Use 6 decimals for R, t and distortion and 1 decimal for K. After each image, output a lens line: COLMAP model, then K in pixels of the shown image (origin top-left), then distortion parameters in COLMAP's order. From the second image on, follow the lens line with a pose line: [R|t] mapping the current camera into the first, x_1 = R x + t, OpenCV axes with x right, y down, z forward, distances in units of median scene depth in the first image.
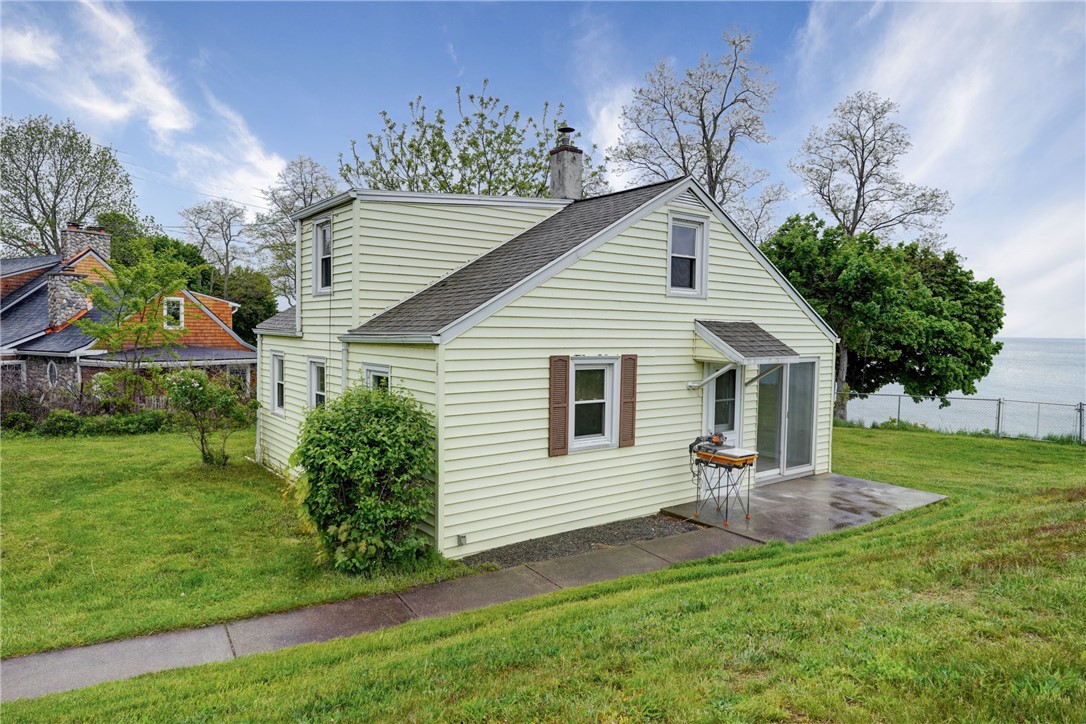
lens RADIAL K [[665.0, 0, 543.0], [0, 665.0, 362.0], [0, 0, 1]] dist [-0.000903, -0.000247]
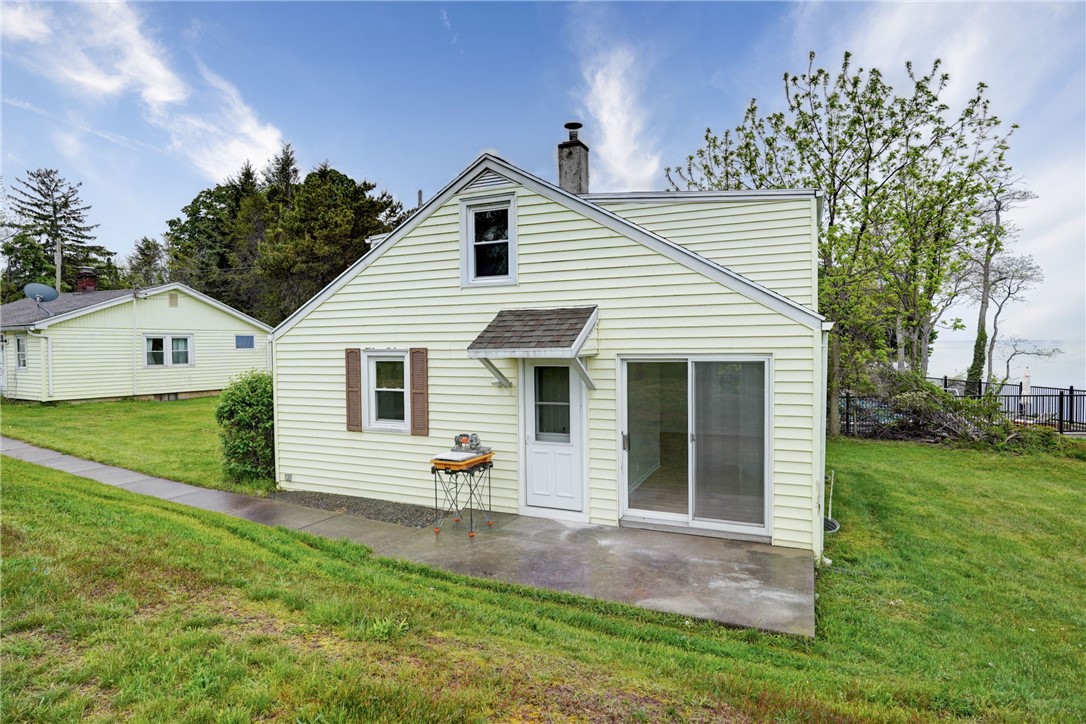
lens RADIAL K [[607.5, 0, 543.0], [0, 607.5, 362.0], [0, 0, 1]] dist [-0.000782, -0.000083]
pose [[0.467349, 0.003236, -0.884067, 0.983042], [-0.031355, 0.999425, -0.012917, 0.015971], [0.883517, 0.033757, 0.467181, 0.667392]]
